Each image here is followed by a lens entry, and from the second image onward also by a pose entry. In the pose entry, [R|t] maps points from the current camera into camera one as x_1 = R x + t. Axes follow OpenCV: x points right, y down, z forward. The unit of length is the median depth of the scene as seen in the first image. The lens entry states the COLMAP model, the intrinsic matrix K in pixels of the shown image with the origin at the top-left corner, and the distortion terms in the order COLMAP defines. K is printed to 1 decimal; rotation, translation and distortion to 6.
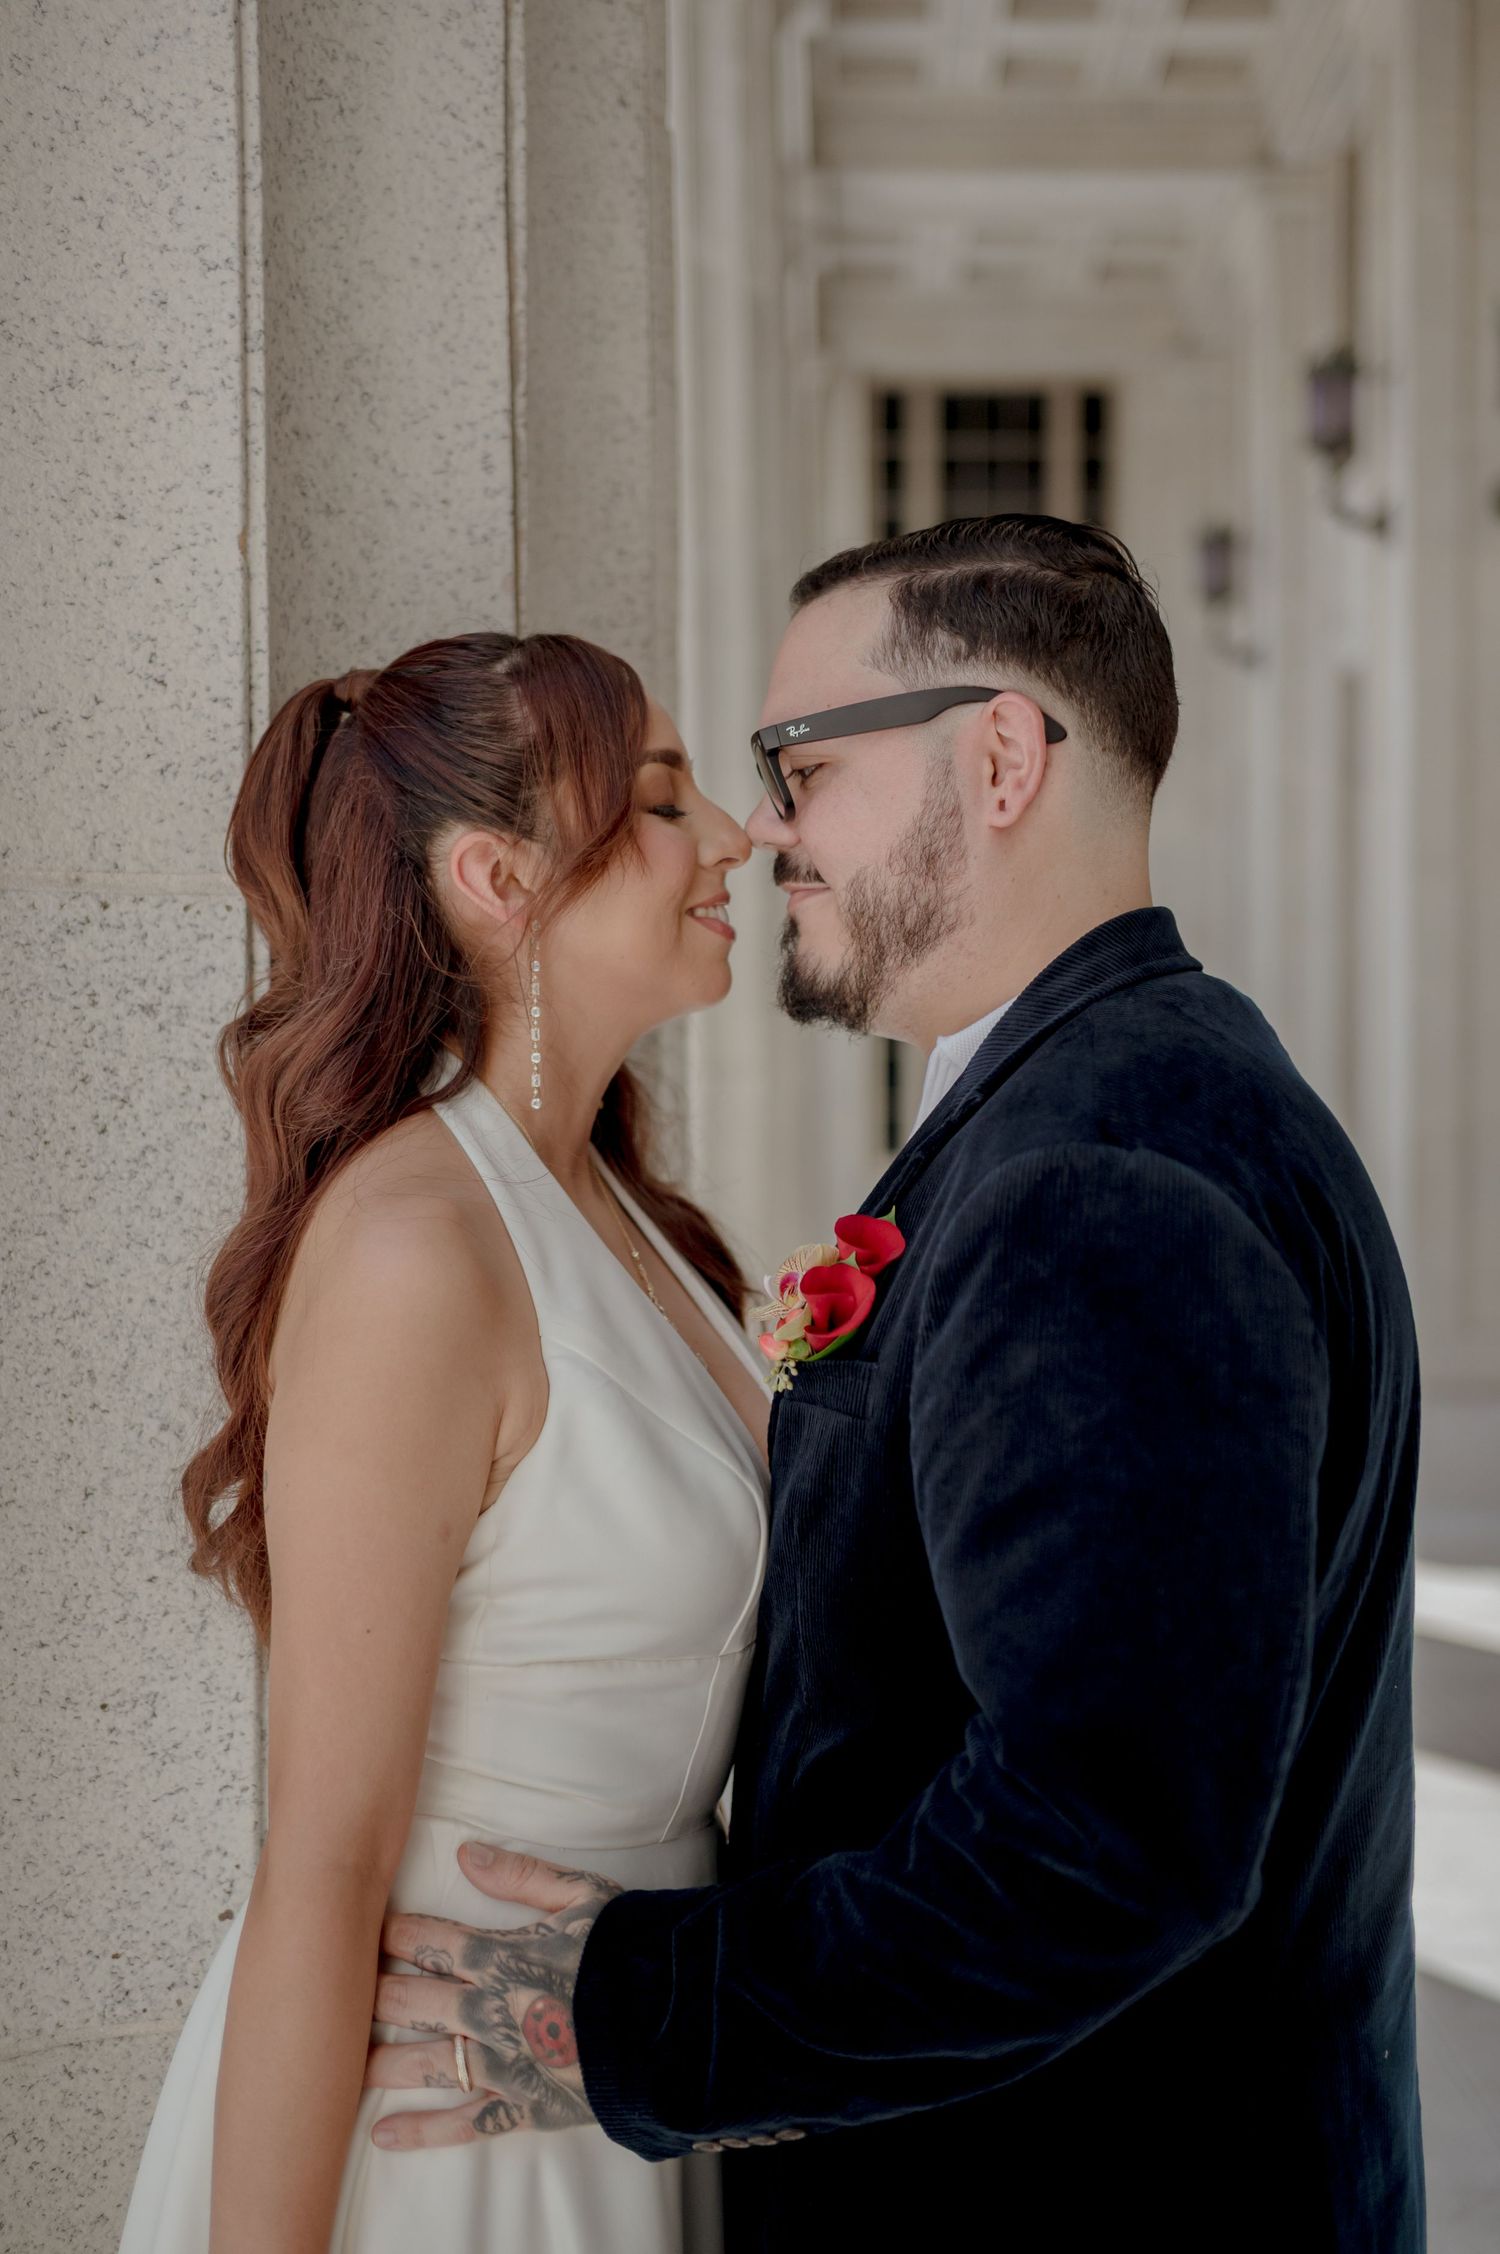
lens RADIAL K [[2849.1, 0, 750.0], [0, 2849.1, 1127.0], [0, 0, 1]] dist [0.011603, -0.022874]
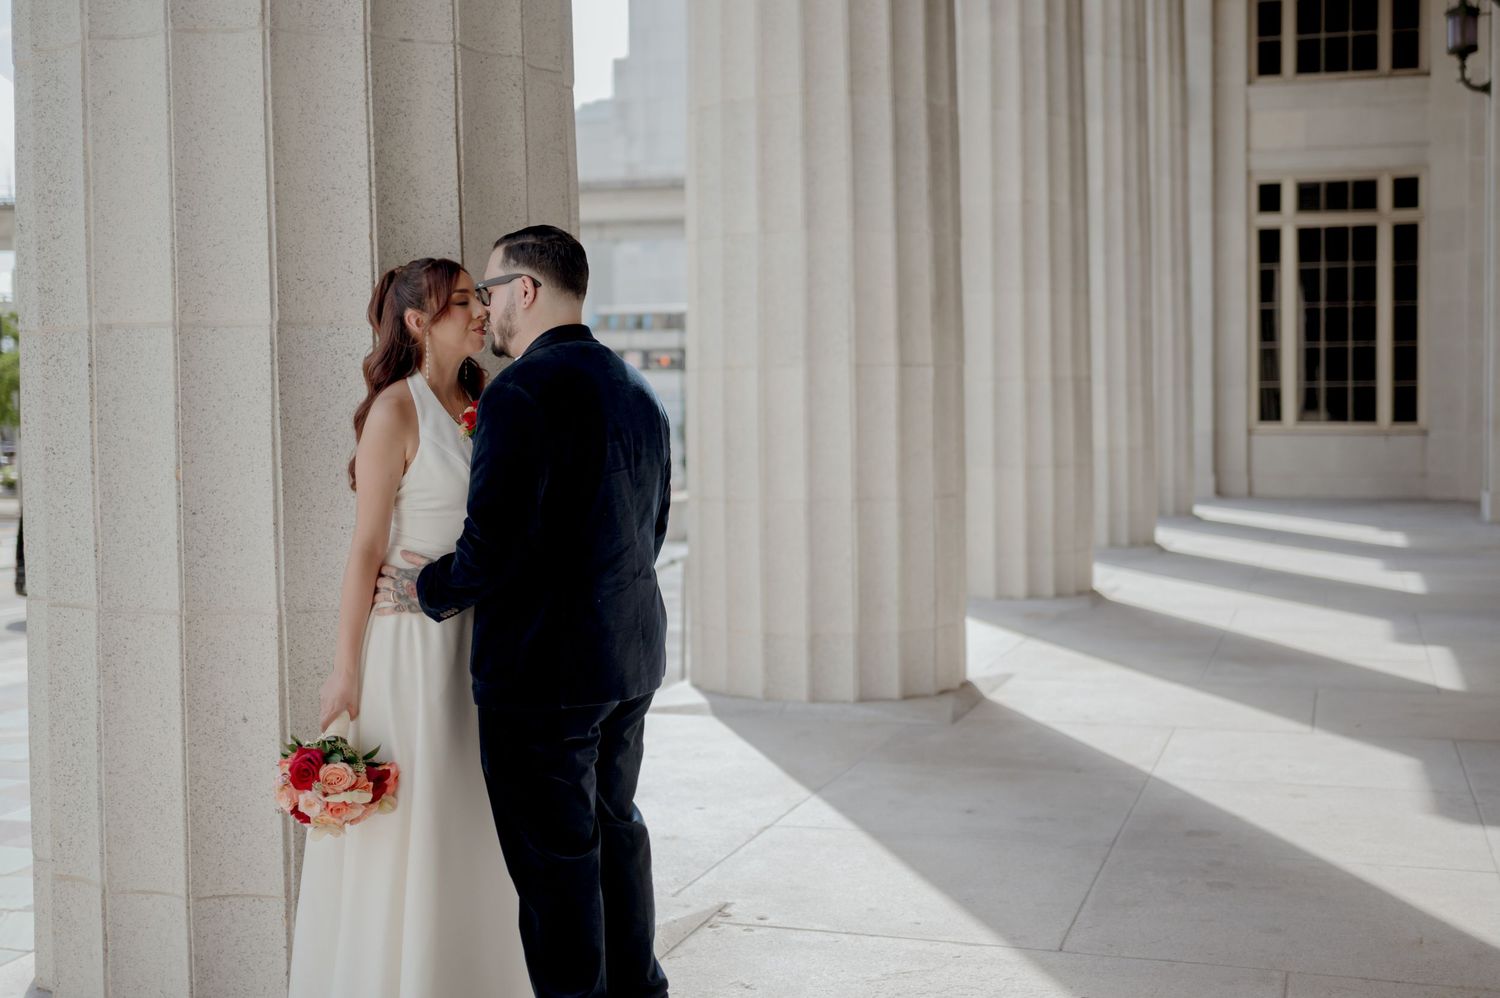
lens RADIAL K [[1896.0, 0, 750.0], [0, 1896.0, 499.0], [0, 0, 1]] dist [0.011603, -0.022874]
pose [[0.966794, 0.002928, -0.255541, 1.034586], [0.009889, 0.998757, 0.048860, 0.037198], [0.255366, -0.049764, 0.965563, -1.468866]]
